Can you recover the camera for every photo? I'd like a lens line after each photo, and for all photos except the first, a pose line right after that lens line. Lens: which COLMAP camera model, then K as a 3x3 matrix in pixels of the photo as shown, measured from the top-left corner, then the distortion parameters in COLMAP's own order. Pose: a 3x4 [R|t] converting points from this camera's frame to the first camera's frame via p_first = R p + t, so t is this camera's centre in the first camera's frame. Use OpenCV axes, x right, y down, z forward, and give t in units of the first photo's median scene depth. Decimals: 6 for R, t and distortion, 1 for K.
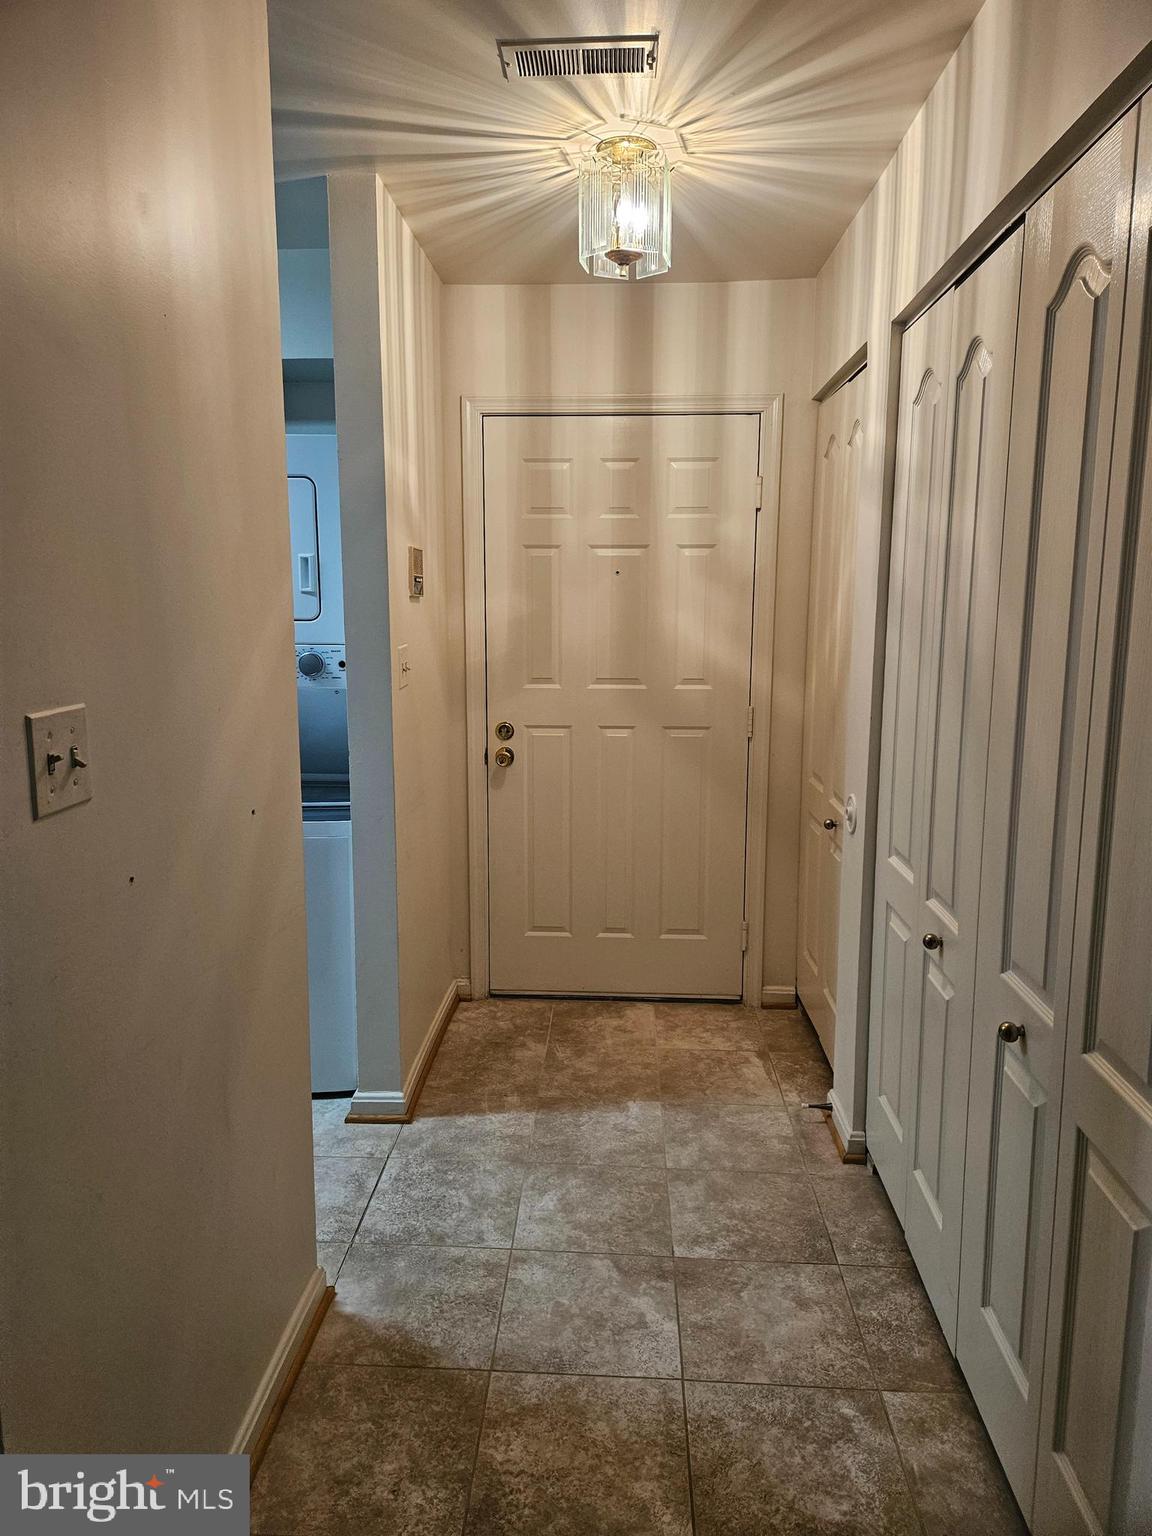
lens RADIAL K [[1029.5, 0, 575.0], [0, 1029.5, 769.9], [0, 0, 1]] dist [0.035936, -0.004898]
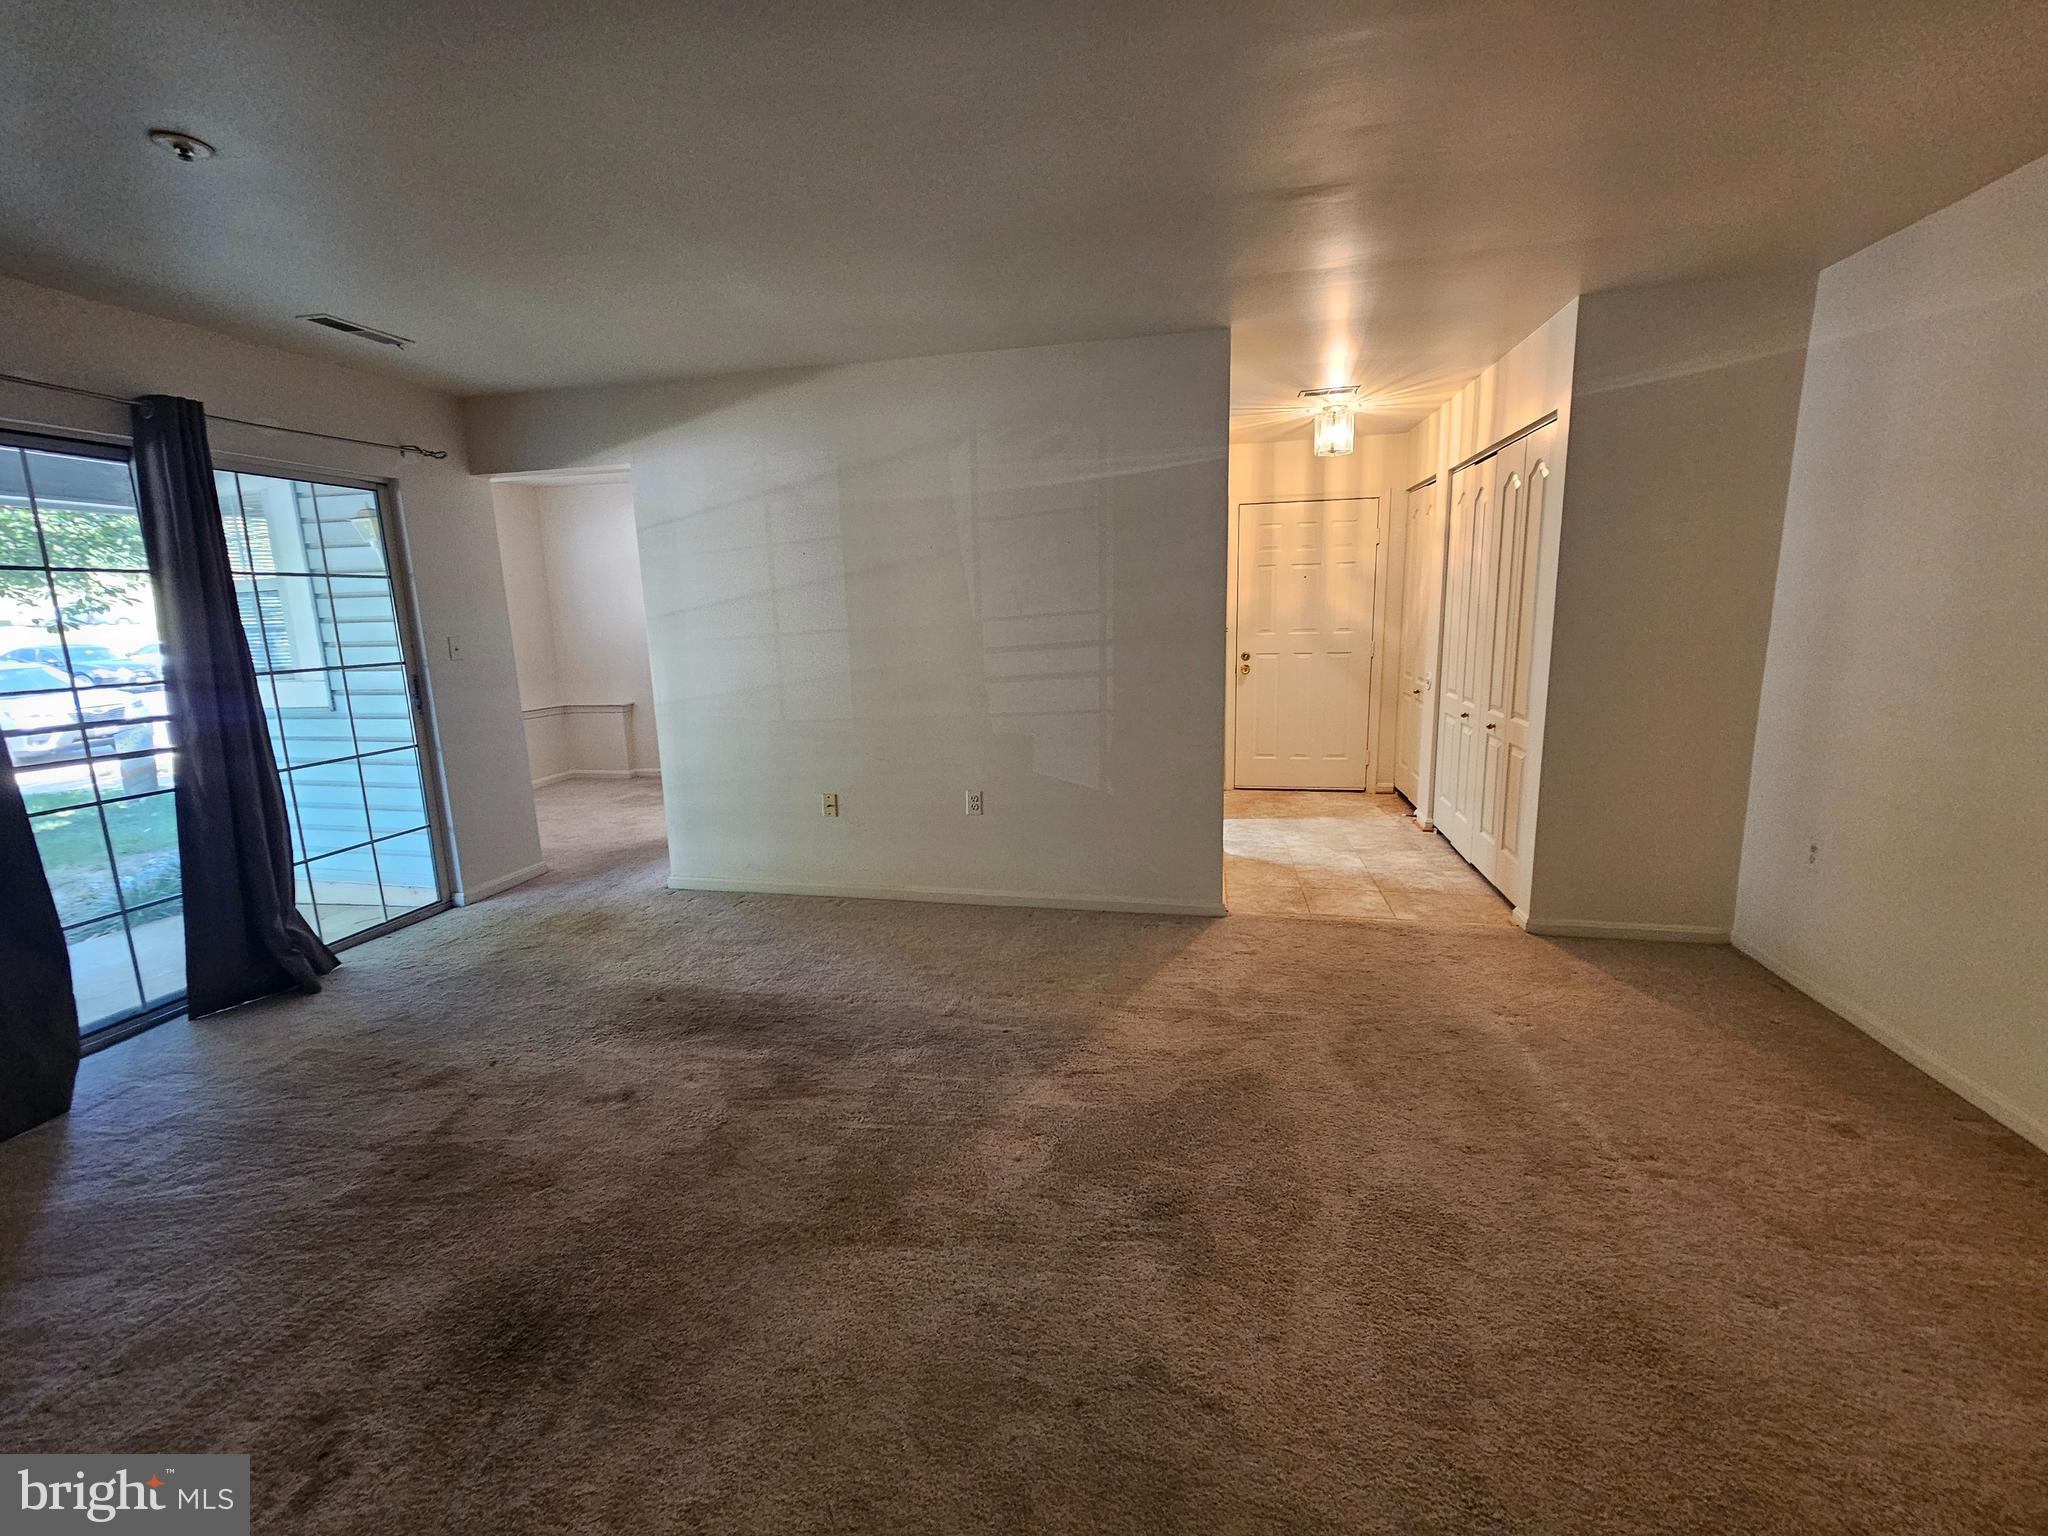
lens RADIAL K [[840.1, 0, 1027.4], [0, 840.1, 756.1], [0, 0, 1]] dist [-0.000448, 0.000089]
pose [[0.987542, 0.001621, -0.157350, -0.290664], [0.000781, 0.999884, 0.015205, 0.167871], [0.157357, -0.015138, 0.987426, -0.898724]]
